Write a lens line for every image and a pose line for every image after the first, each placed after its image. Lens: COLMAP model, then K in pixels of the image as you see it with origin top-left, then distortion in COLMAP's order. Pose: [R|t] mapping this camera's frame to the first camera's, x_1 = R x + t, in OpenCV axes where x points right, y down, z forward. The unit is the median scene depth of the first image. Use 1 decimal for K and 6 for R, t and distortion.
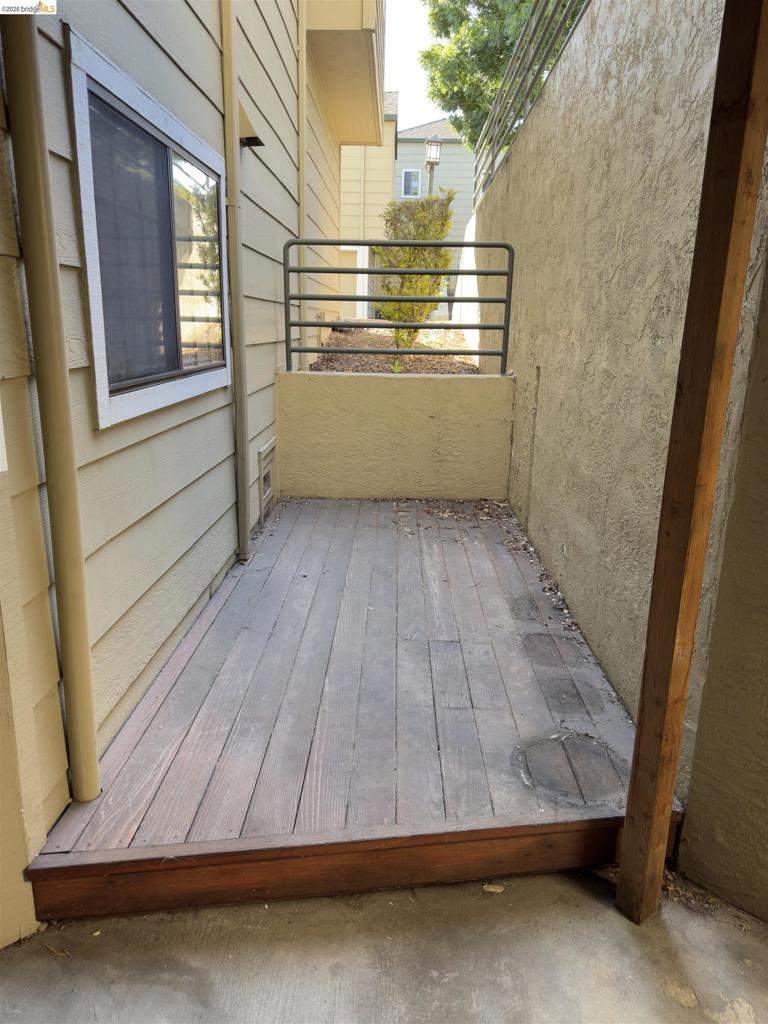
lens RADIAL K [[721.3, 0, 386.5], [0, 721.3, 514.9], [0, 0, 1]] dist [-0.003492, 0.002445]
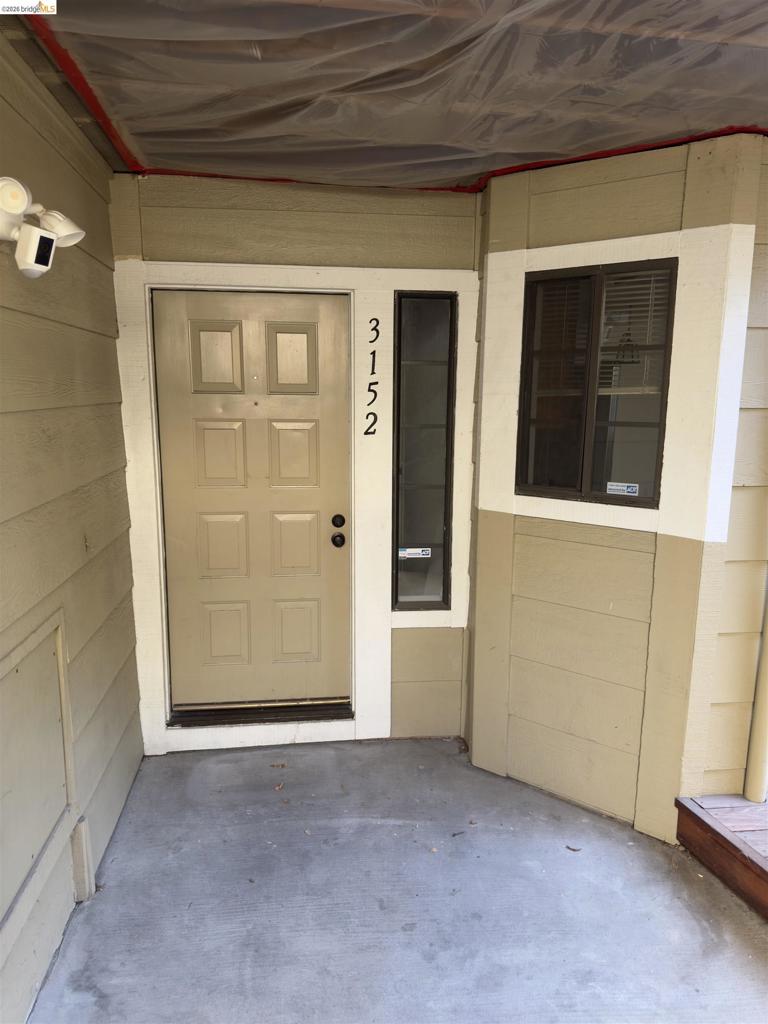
lens RADIAL K [[721.3, 0, 383.7], [0, 721.3, 514.8], [0, 0, 1]] dist [-0.003492, 0.002445]
pose [[0.132969, 0.151002, -0.979550, 0.814256], [-0.251050, 0.961226, 0.114099, -0.102518], [0.958798, 0.230745, 0.165722, 0.015887]]
